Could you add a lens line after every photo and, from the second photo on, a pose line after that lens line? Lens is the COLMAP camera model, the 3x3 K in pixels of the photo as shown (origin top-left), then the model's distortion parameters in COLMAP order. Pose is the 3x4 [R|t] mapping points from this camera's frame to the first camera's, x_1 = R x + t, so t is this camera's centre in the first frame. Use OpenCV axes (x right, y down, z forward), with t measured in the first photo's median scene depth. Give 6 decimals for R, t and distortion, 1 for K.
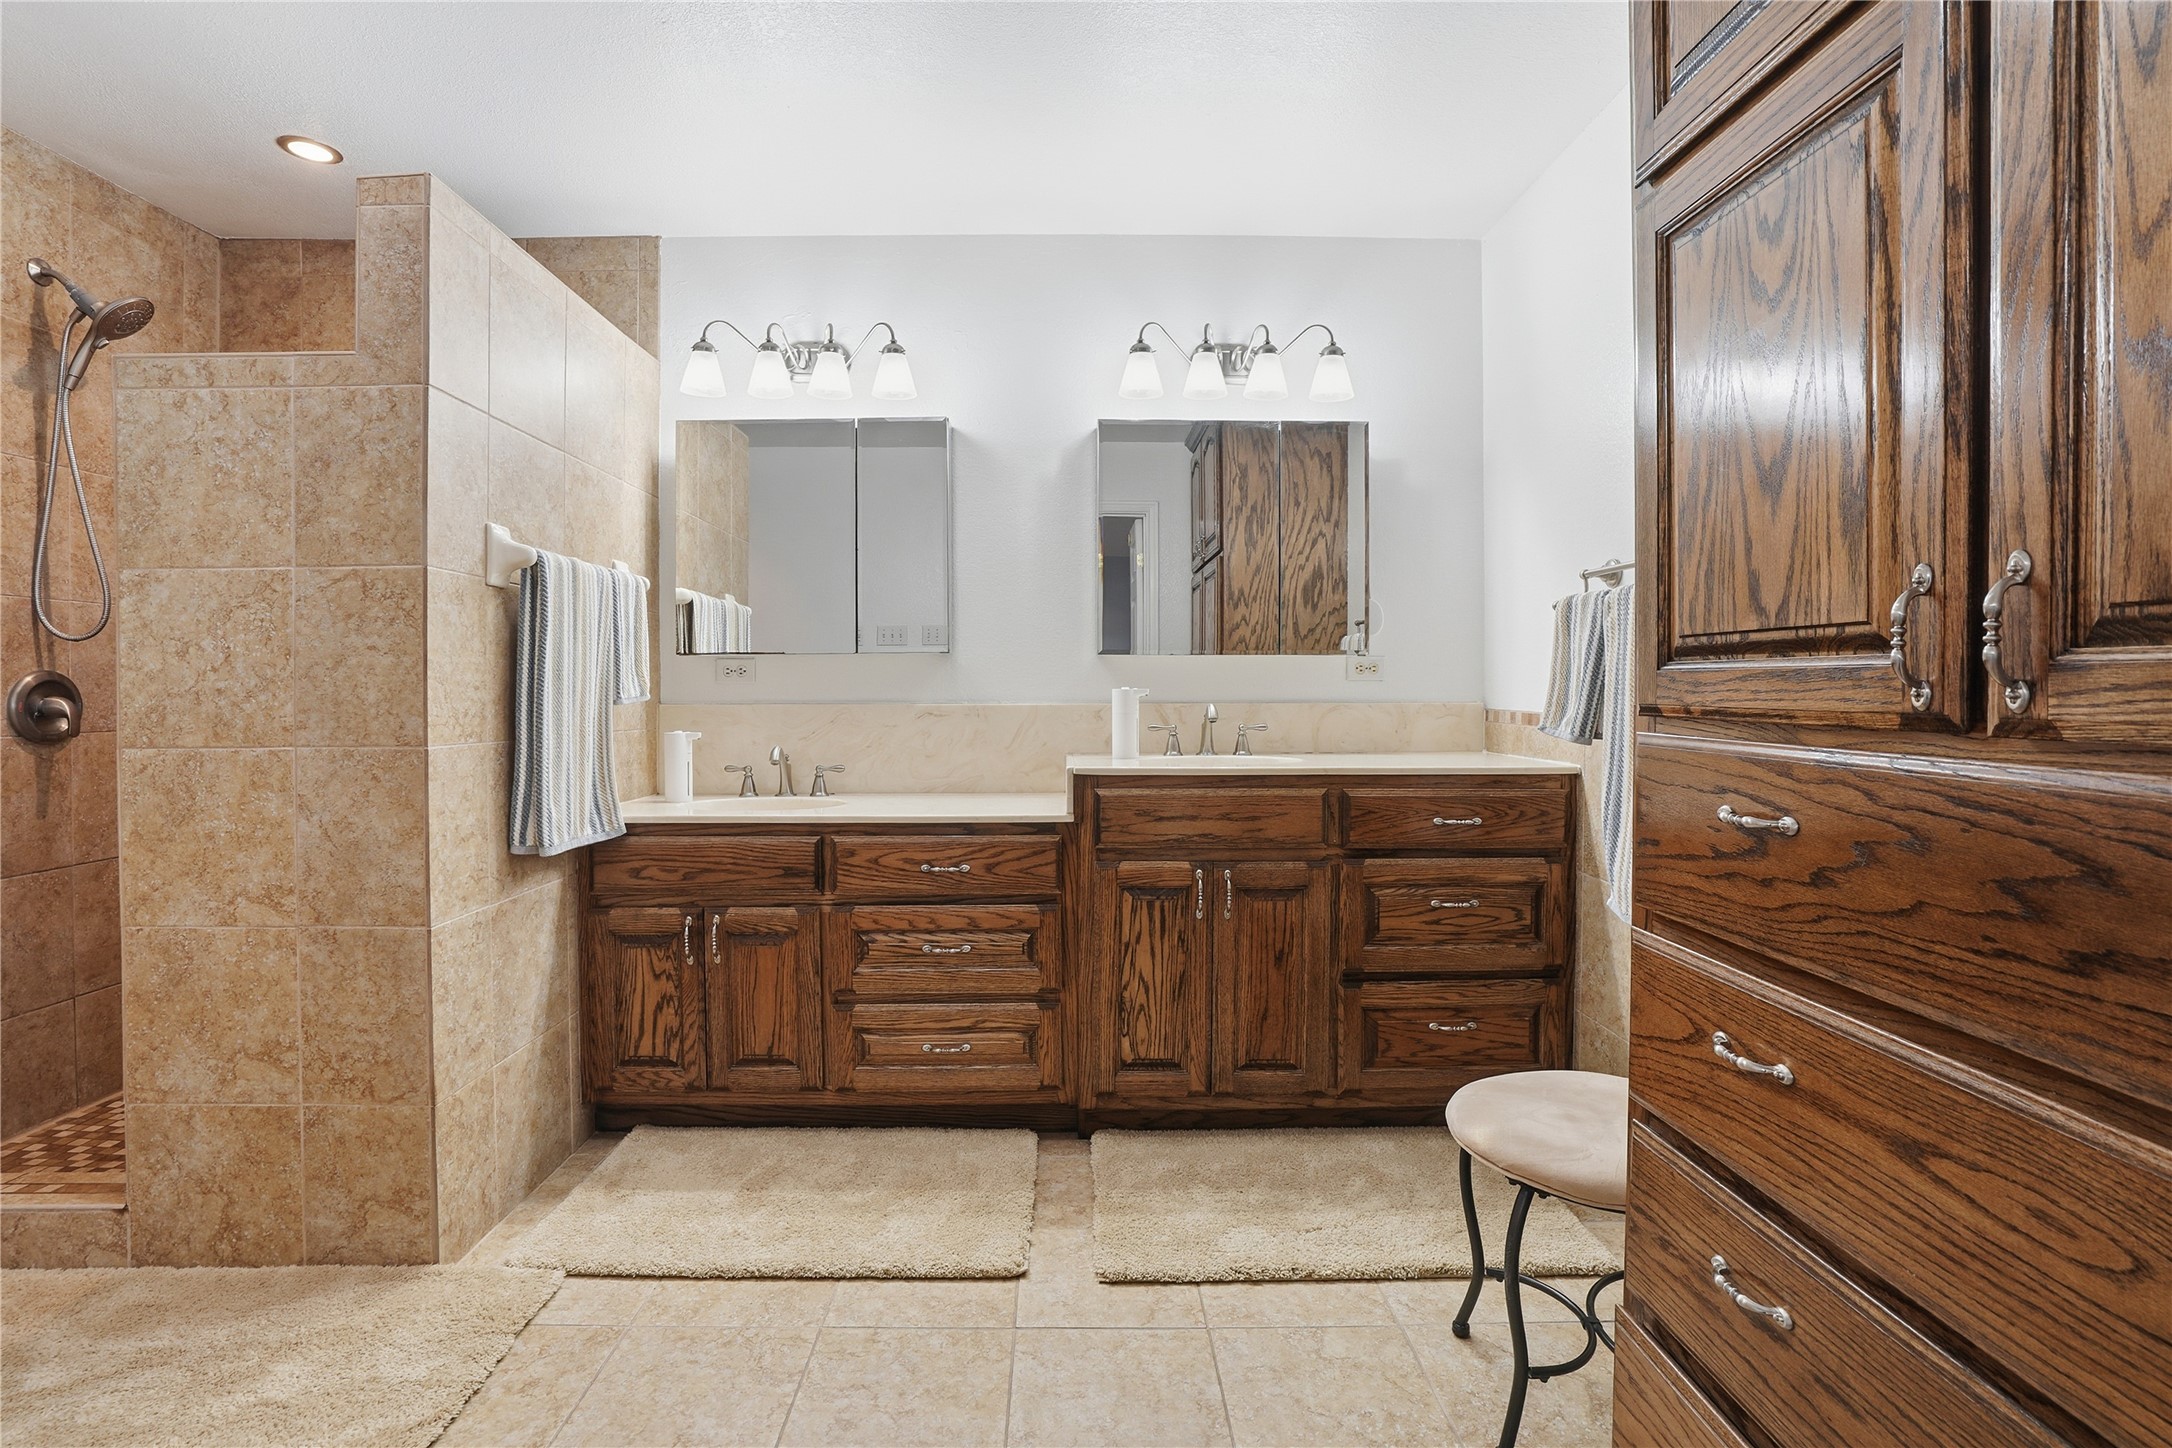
lens RADIAL K [[1039.6, 0, 1077.6], [0, 1039.6, 702.5], [0, 0, 1]] dist [-0.050891, 0.018581]
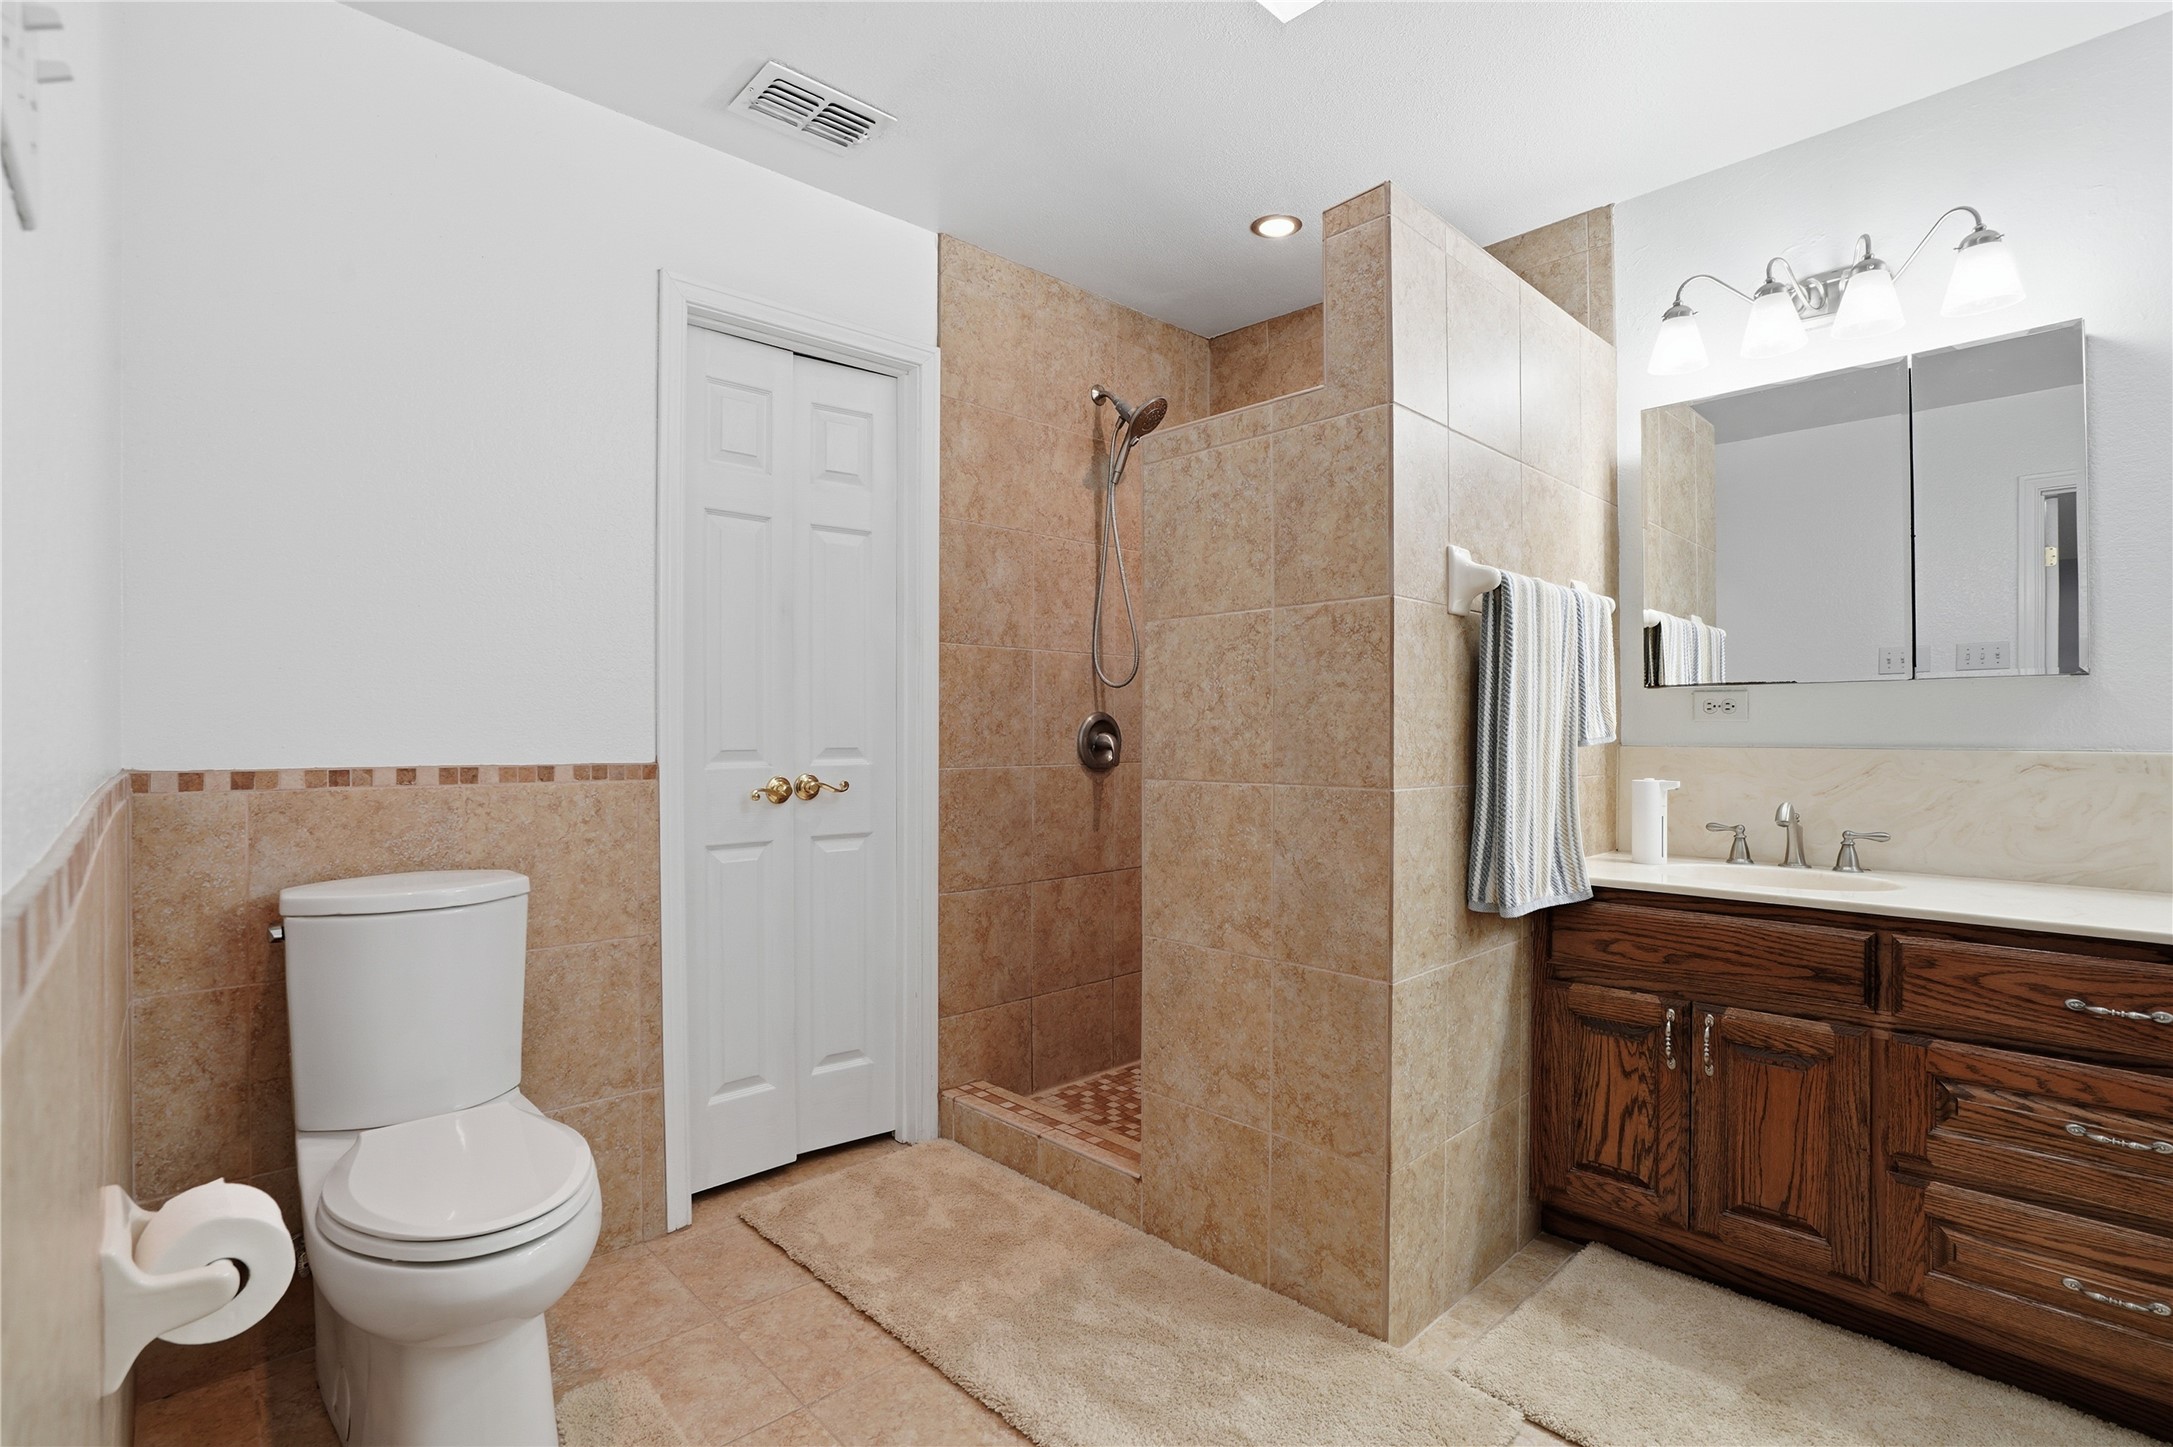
lens RADIAL K [[1040.1, 0, 1063.0], [0, 1040.1, 727.5], [0, 0, 1]] dist [-0.050891, 0.018581]
pose [[0.669575, 0.000950, -0.742744, -0.103173], [-0.011140, 0.999900, -0.008763, -0.000807], [0.742661, 0.014142, 0.669518, 0.107748]]
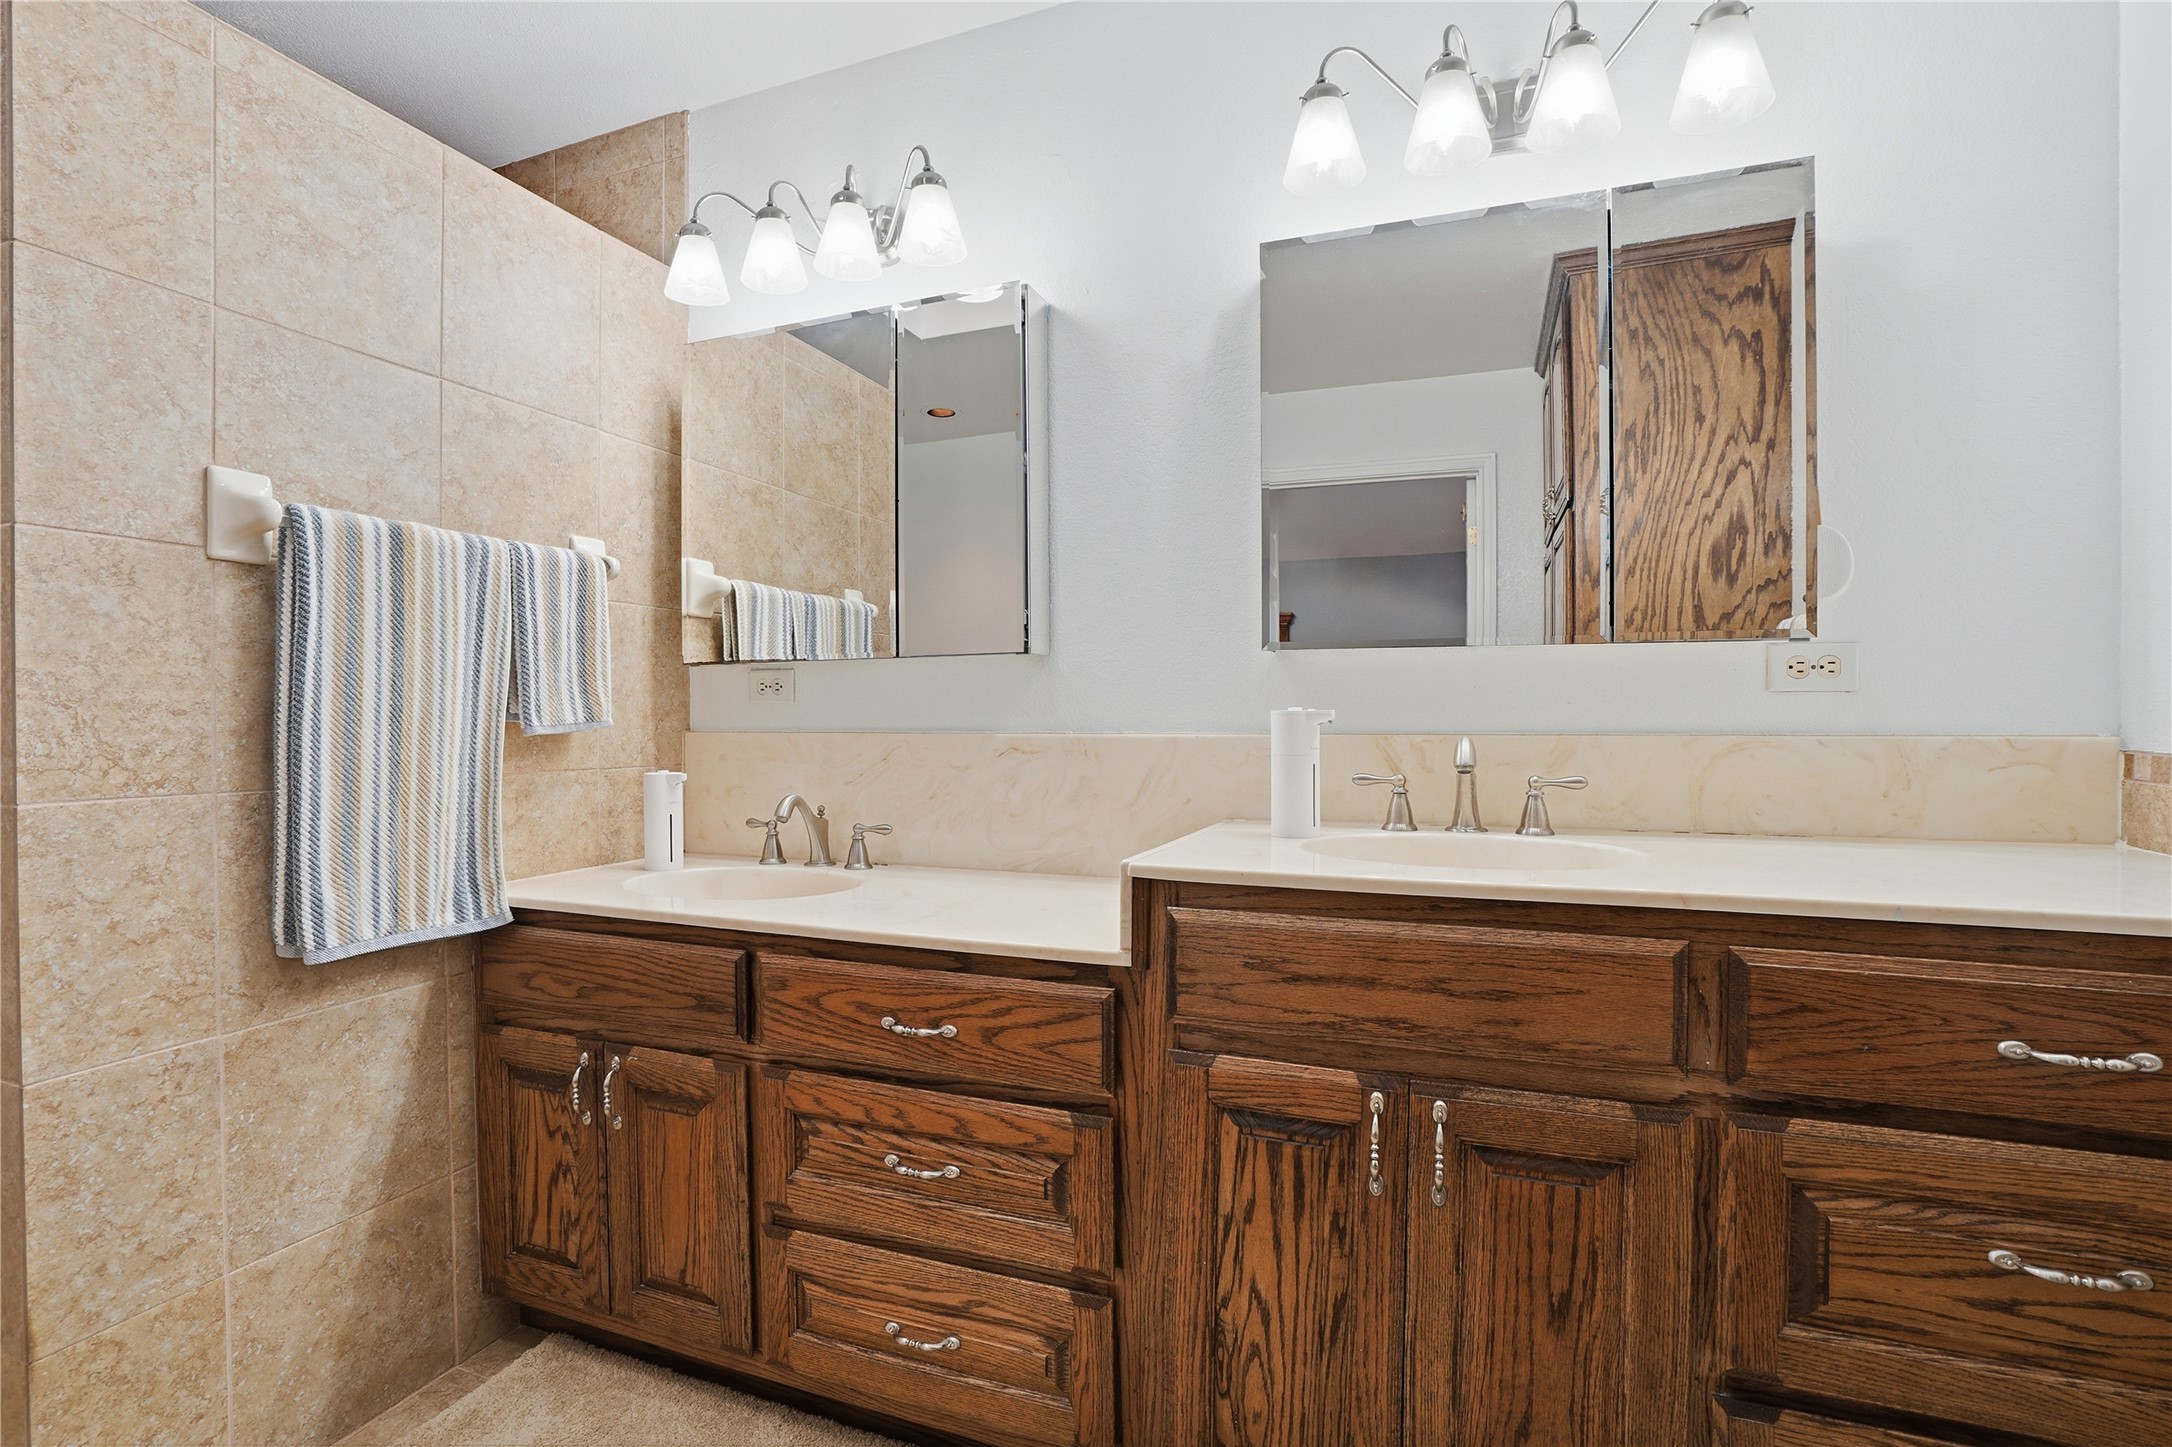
lens RADIAL K [[1039.6, 0, 1052.1], [0, 1039.6, 724.8], [0, 0, 1]] dist [-0.050891, 0.018581]
pose [[0.924758, 0.002735, -0.380547, 0.156831], [-0.001383, 0.999992, 0.003828, -0.008036], [0.380554, -0.003014, 0.924754, 0.506486]]
